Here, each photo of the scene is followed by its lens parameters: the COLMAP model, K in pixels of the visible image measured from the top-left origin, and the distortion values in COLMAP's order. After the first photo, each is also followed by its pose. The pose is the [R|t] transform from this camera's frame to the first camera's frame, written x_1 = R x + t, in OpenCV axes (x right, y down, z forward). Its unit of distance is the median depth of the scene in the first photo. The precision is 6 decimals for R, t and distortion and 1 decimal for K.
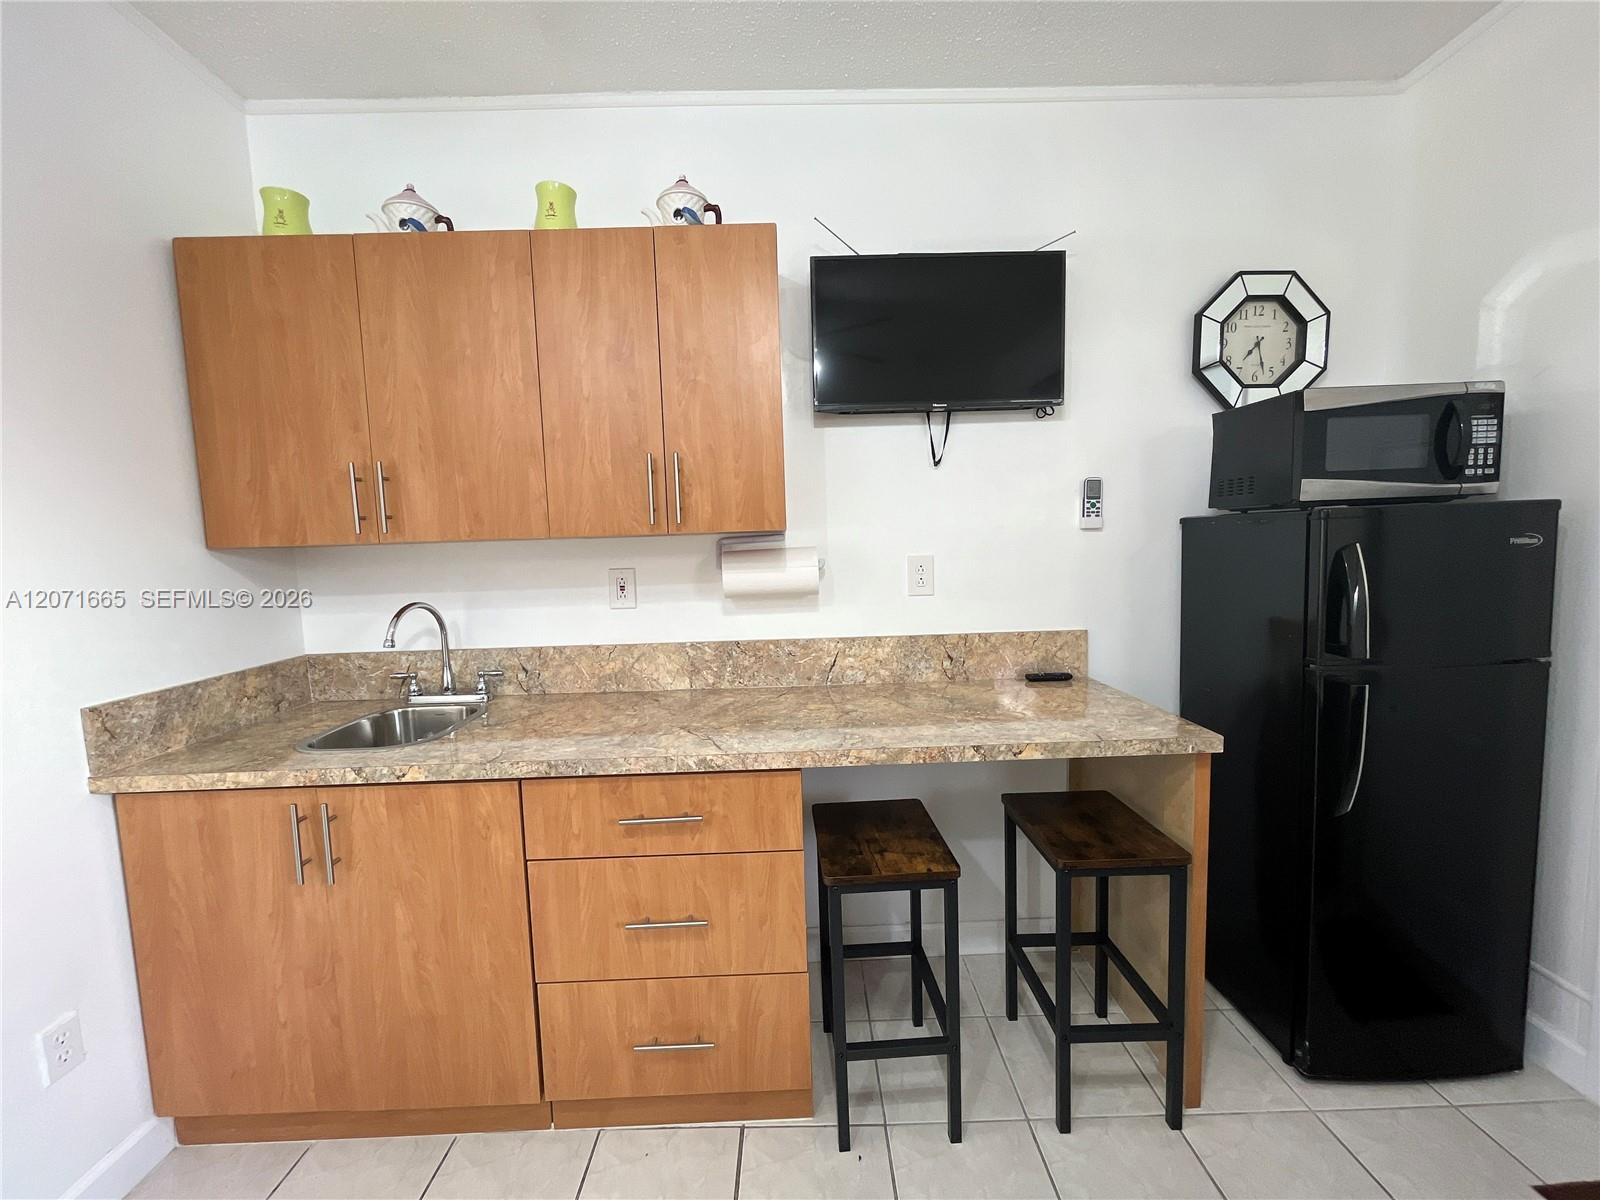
lens RADIAL K [[654.6, 0, 800.0], [0, 654.6, 600.0], [0, 0, 1]] dist [0.000129, -0.000022]
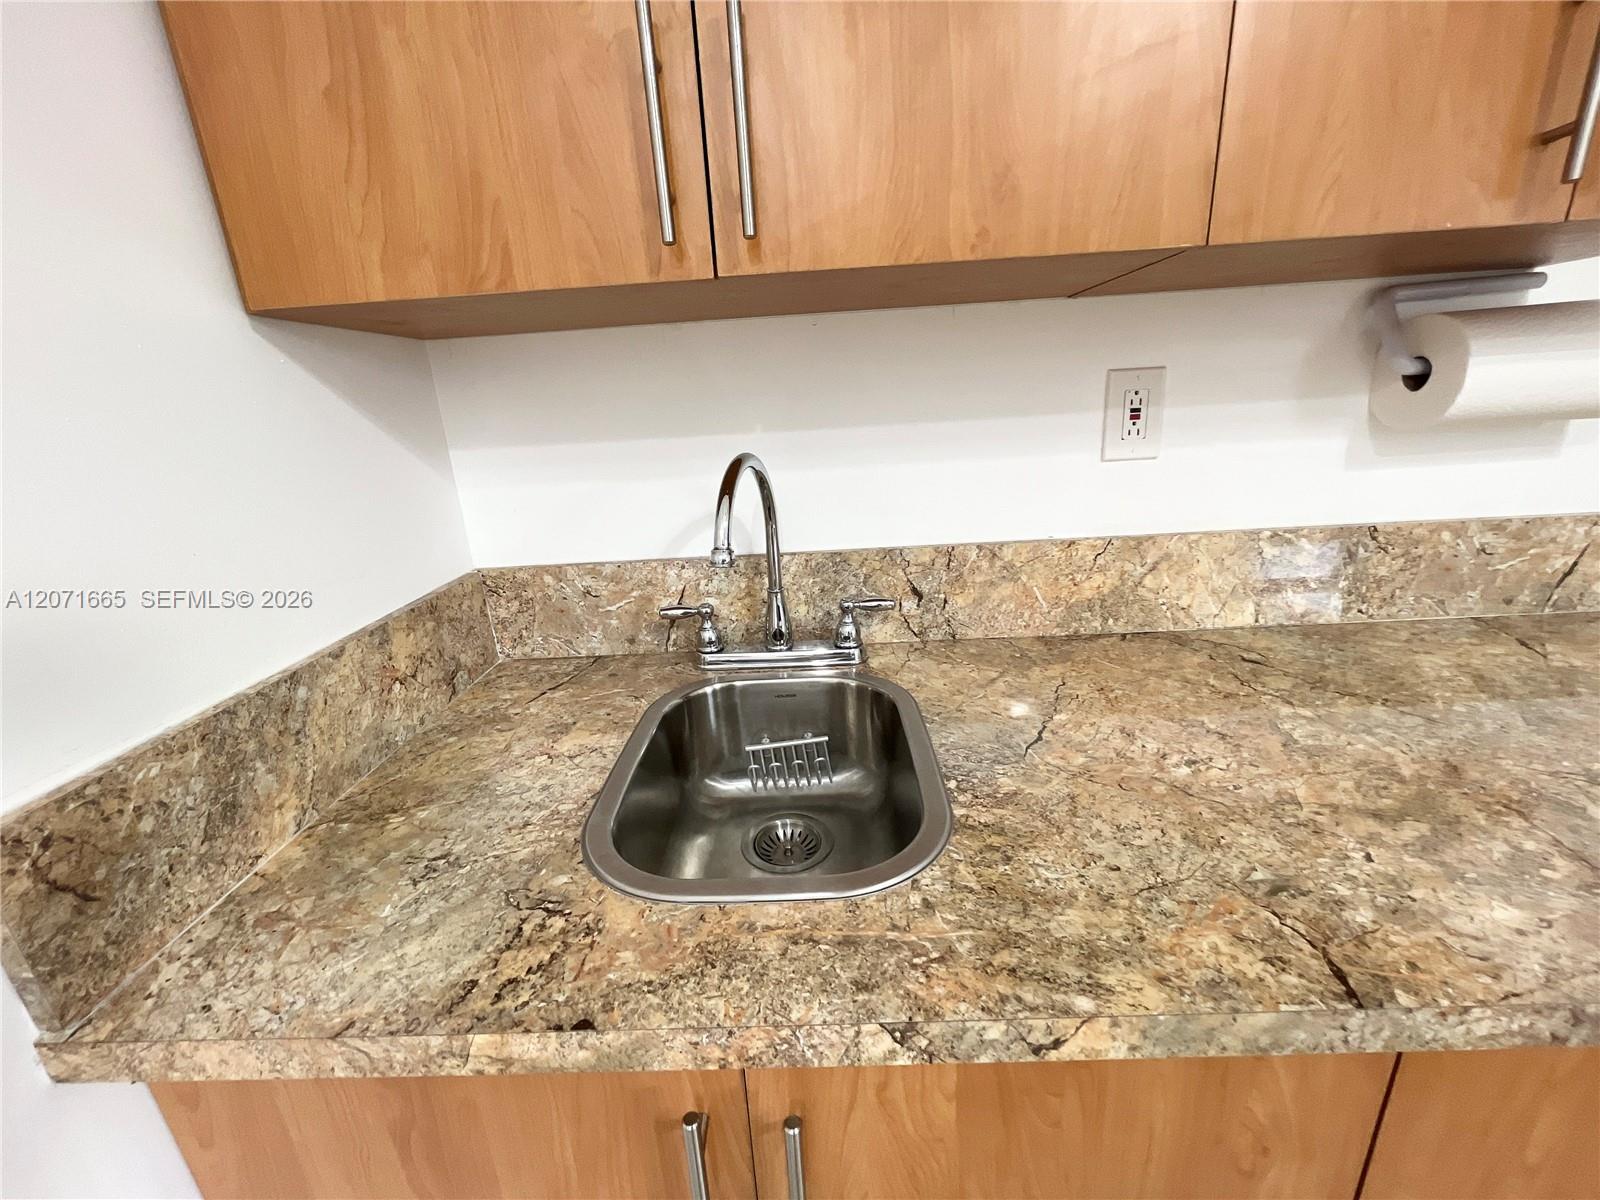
lens RADIAL K [[654.6, 0, 800.0], [0, 654.6, 600.0], [0, 0, 1]] dist [0.000129, -0.000022]
pose [[0.998781, -0.014129, -0.047300, -0.504651], [0.023764, 0.977450, 0.209826, 0.007630], [0.043269, -0.210695, 0.976594, 0.539729]]
